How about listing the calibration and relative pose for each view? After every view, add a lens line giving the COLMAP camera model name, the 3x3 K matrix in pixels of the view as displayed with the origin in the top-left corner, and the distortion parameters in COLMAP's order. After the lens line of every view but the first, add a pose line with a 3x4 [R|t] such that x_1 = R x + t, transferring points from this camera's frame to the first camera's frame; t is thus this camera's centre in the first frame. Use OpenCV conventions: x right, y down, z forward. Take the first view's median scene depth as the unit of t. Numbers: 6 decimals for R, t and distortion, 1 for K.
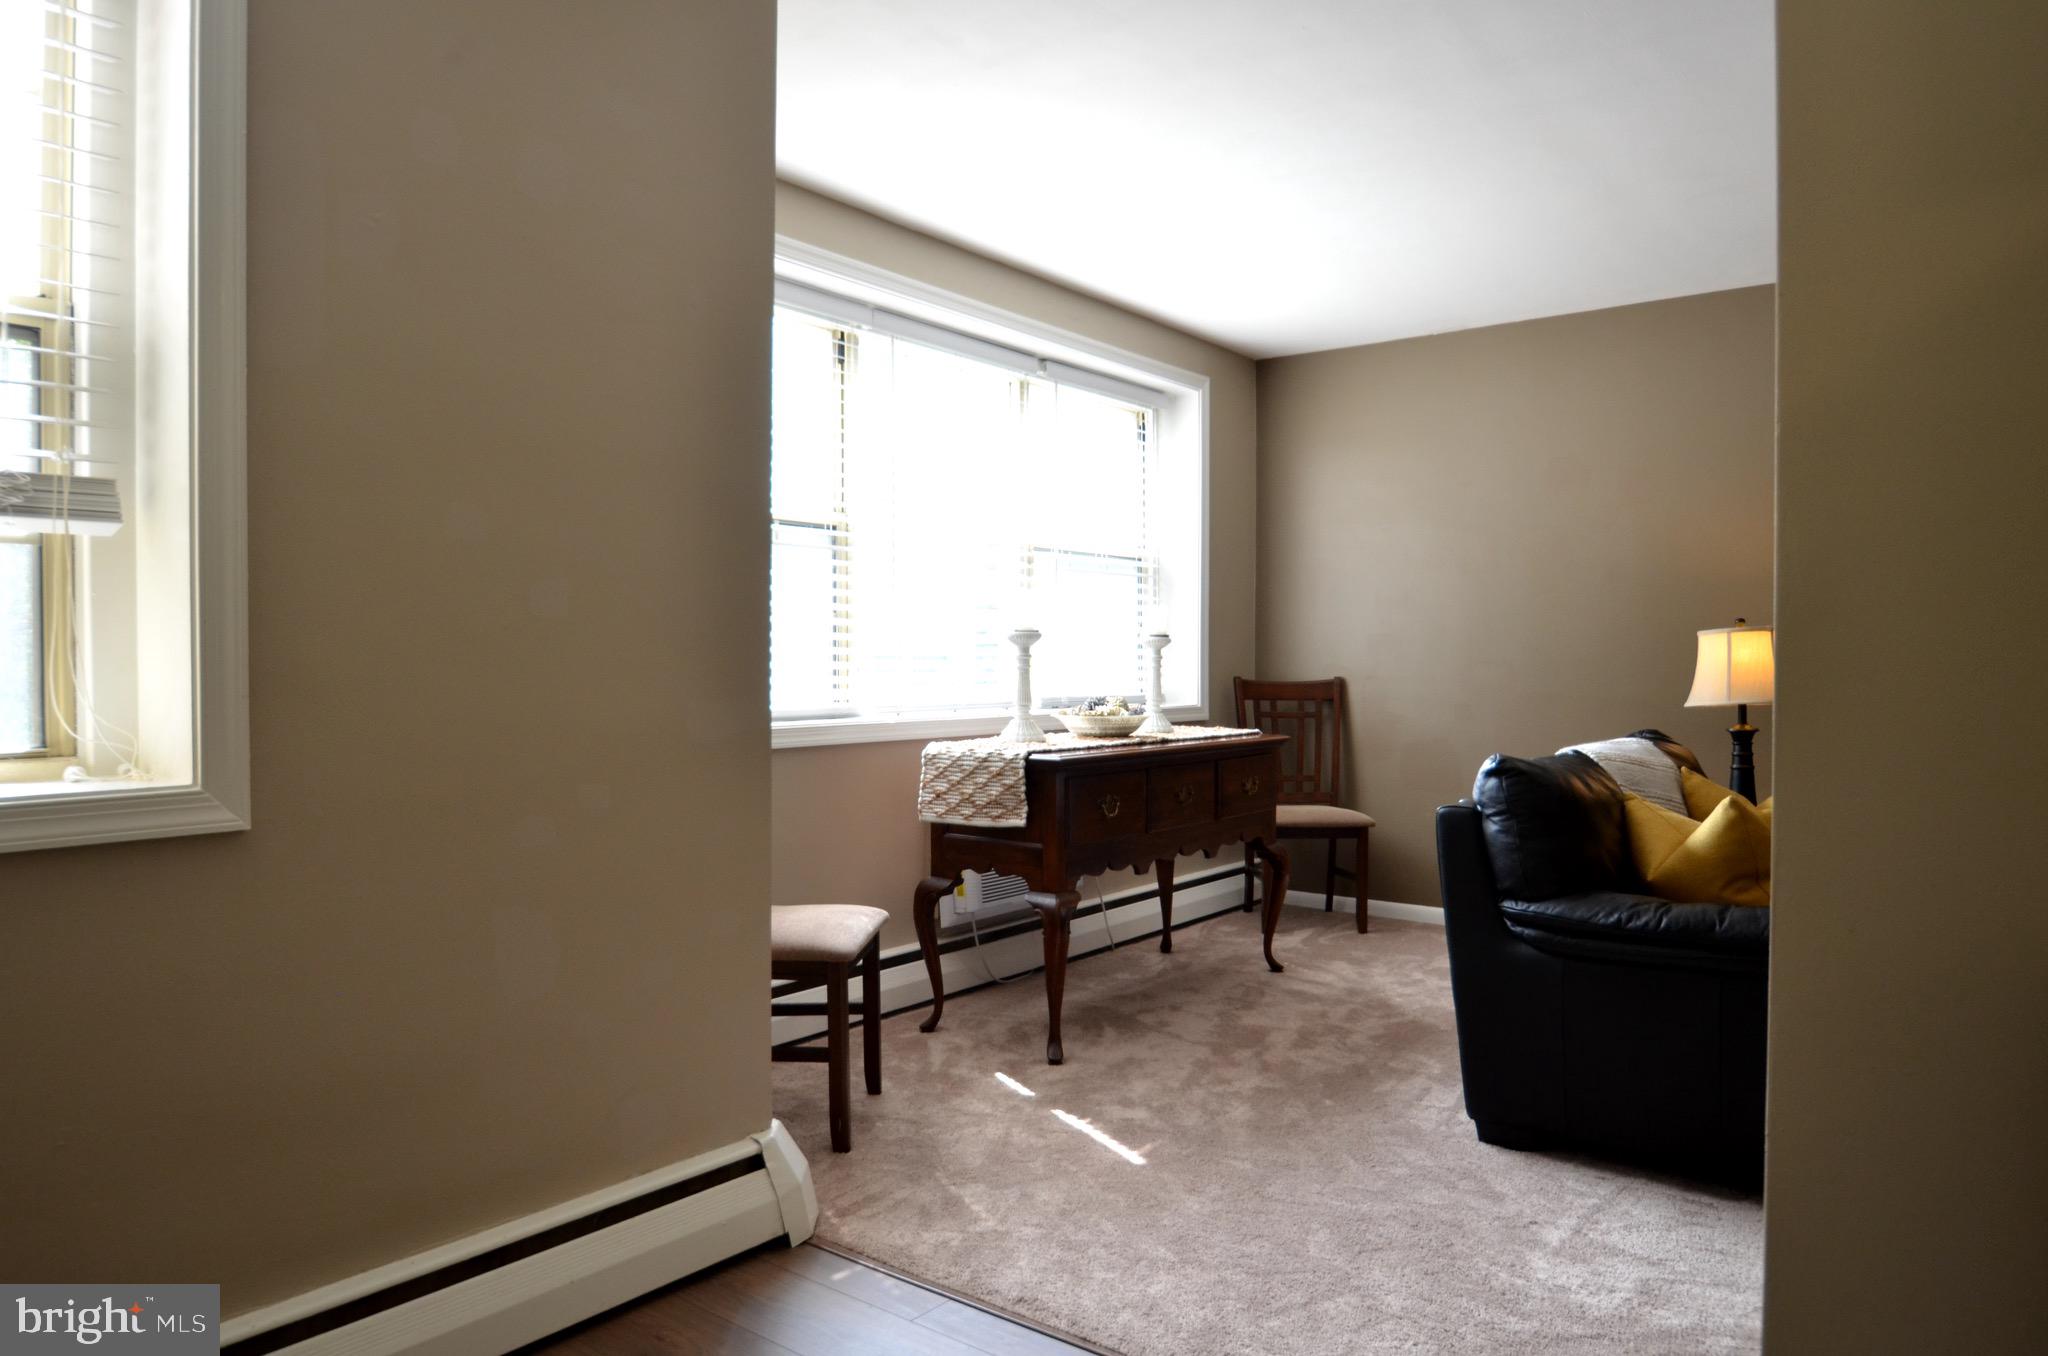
lens RADIAL K [[1326.9, 0, 1026.2], [0, 1326.9, 661.5], [0, 0, 1]] dist [-0.037924, 0.000820]
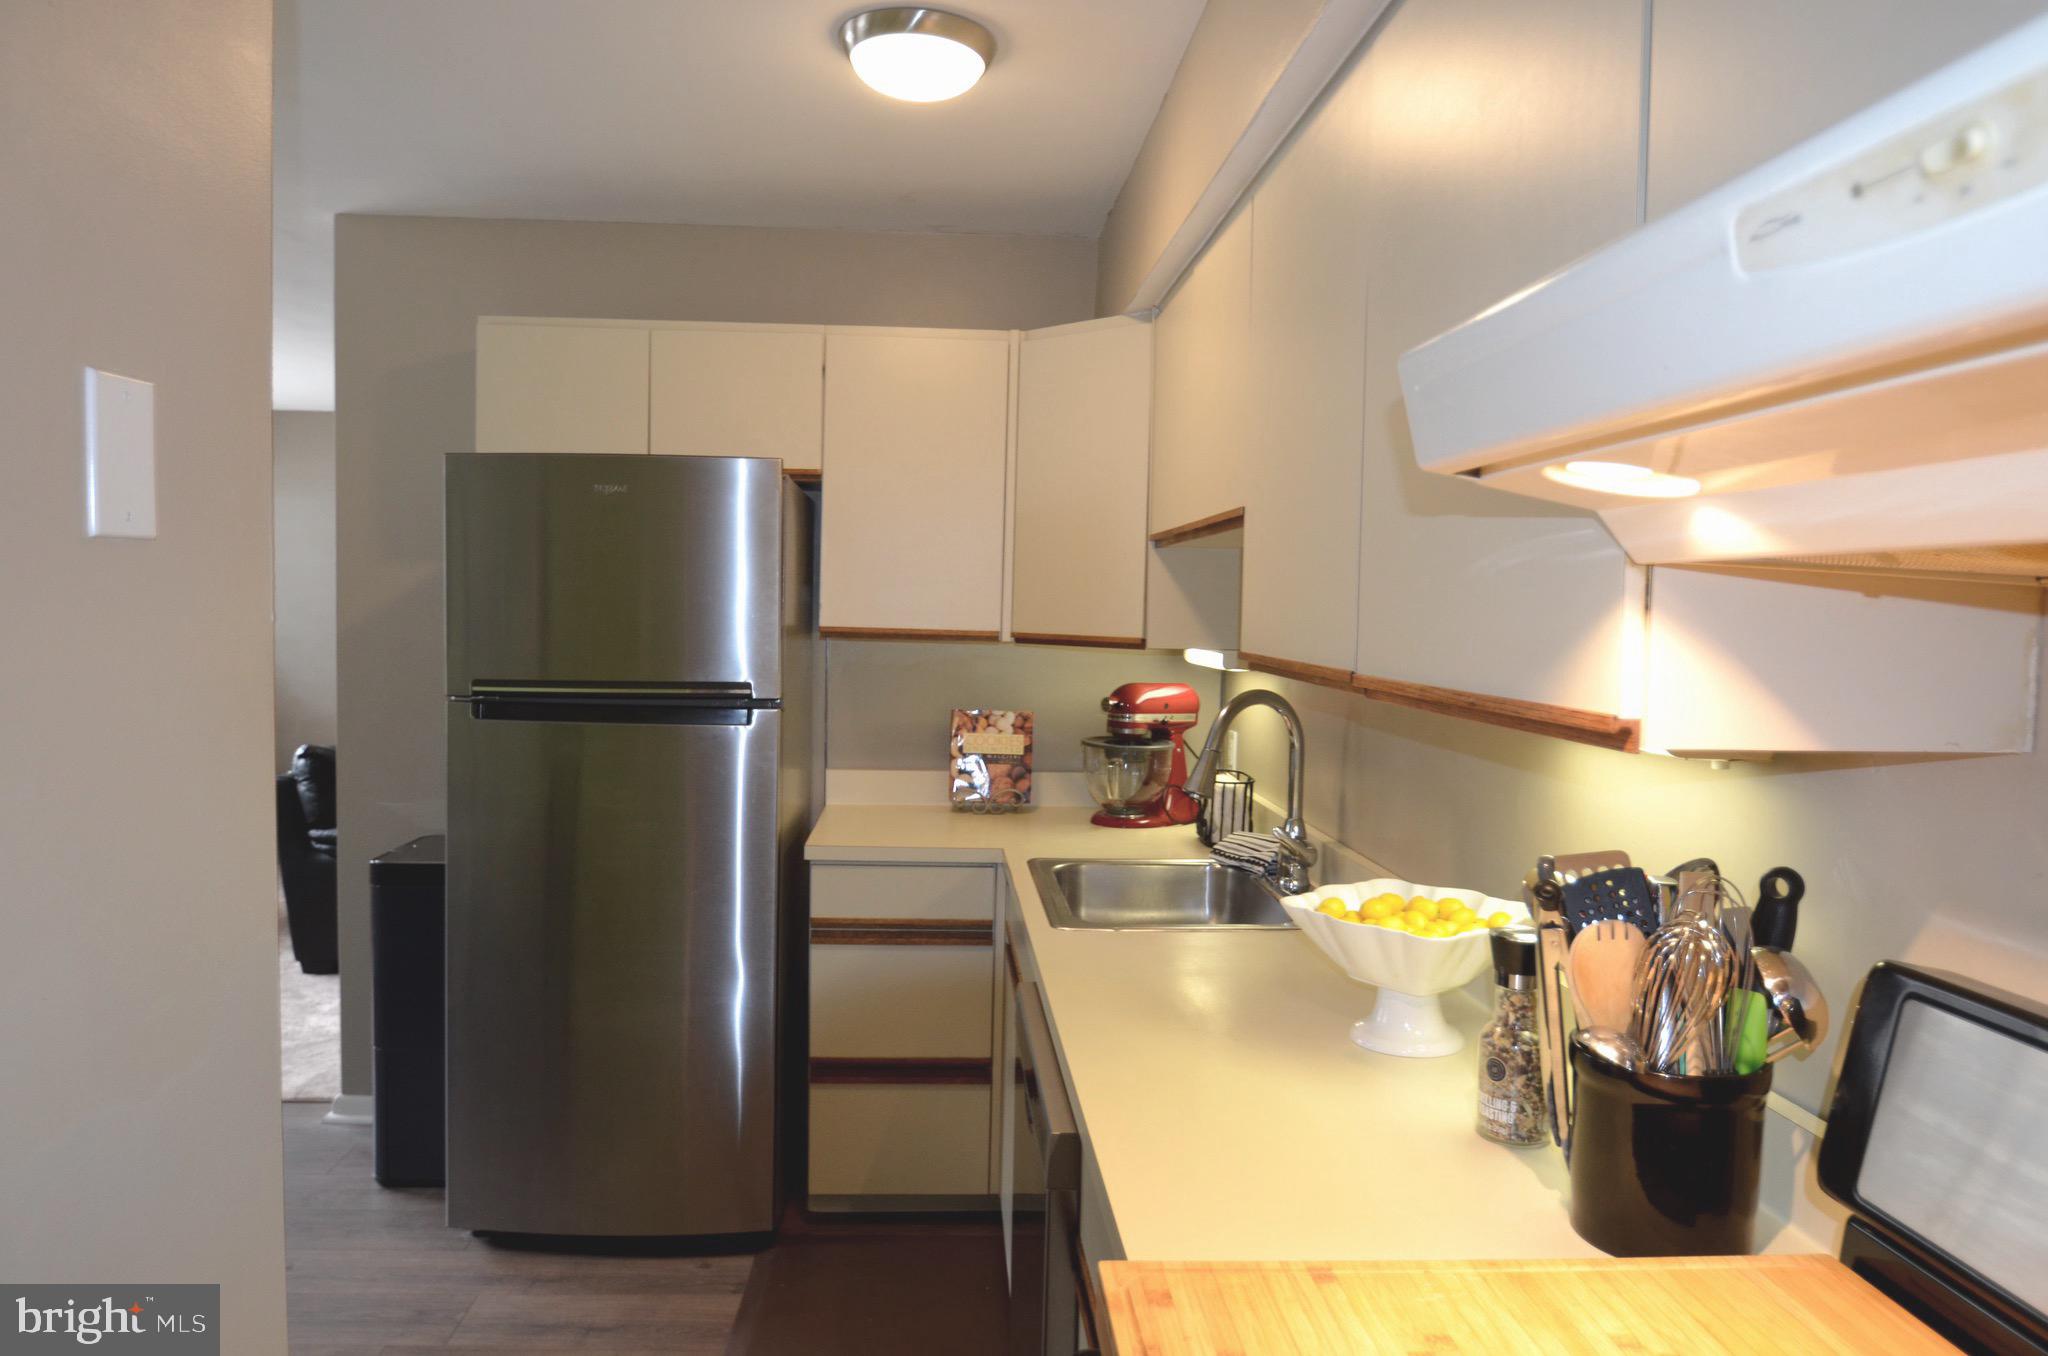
lens RADIAL K [[1326.9, 0, 1024.6], [0, 1326.9, 674.7], [0, 0, 1]] dist [-0.037924, 0.000820]
pose [[0.747740, -0.020021, 0.663690, -0.059429], [-0.019347, 0.998464, 0.051916, -0.107768], [-0.663710, -0.051660, 0.746204, -0.746812]]
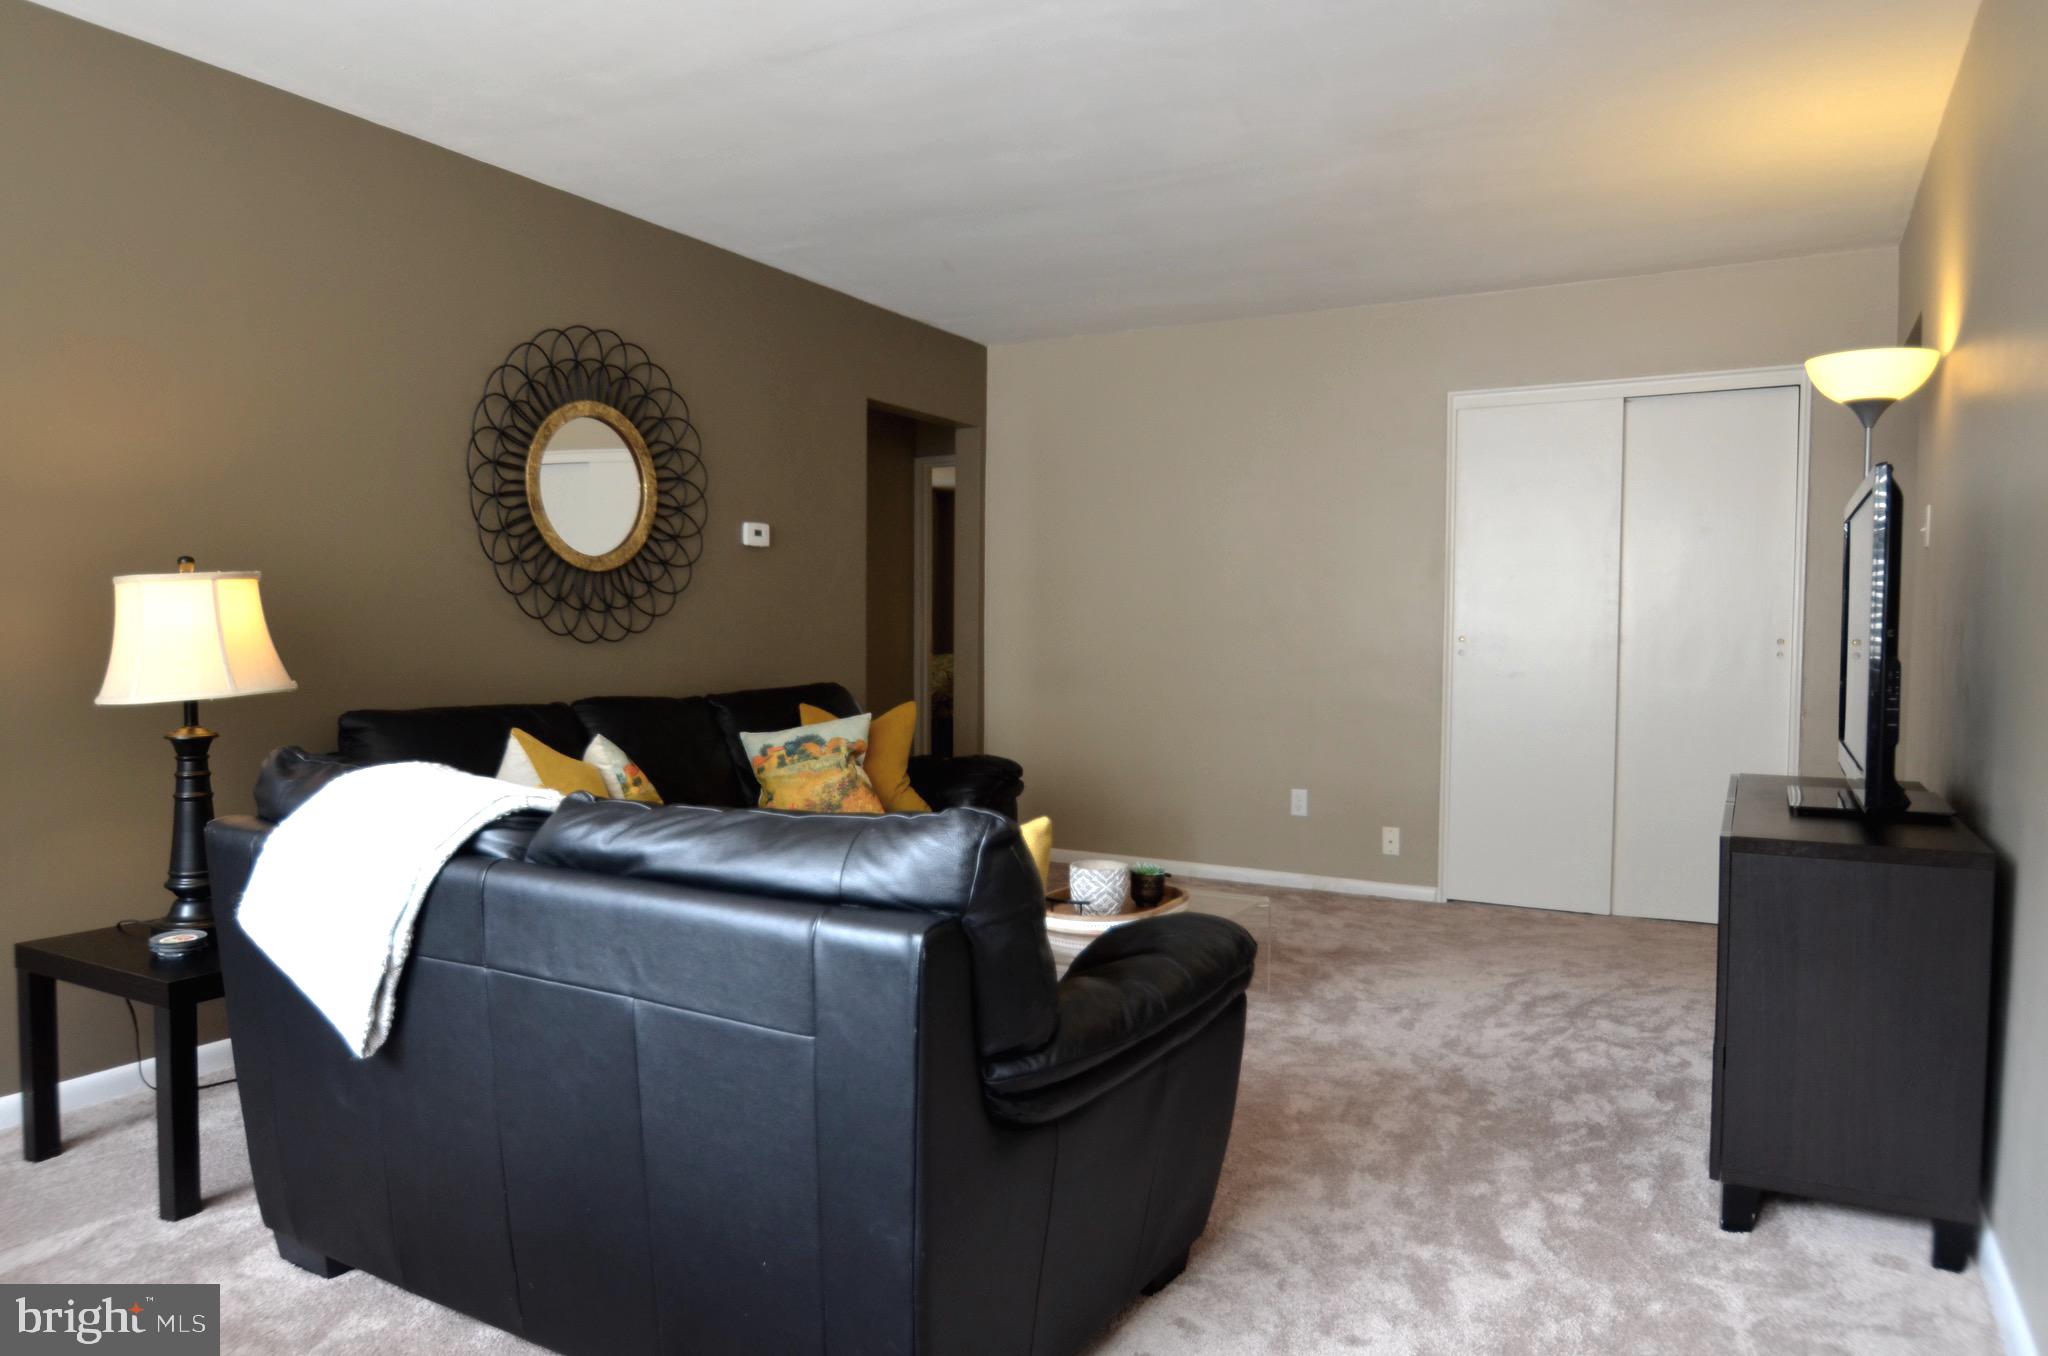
lens RADIAL K [[1326.9, 0, 1030.0], [0, 1326.9, 682.4], [0, 0, 1]] dist [-0.037924, 0.000820]
pose [[-0.136829, -0.050064, 0.989329, -0.162833], [-0.007500, 0.998746, 0.049503, -0.009922], [-0.990566, -0.000647, -0.137033, 0.886488]]
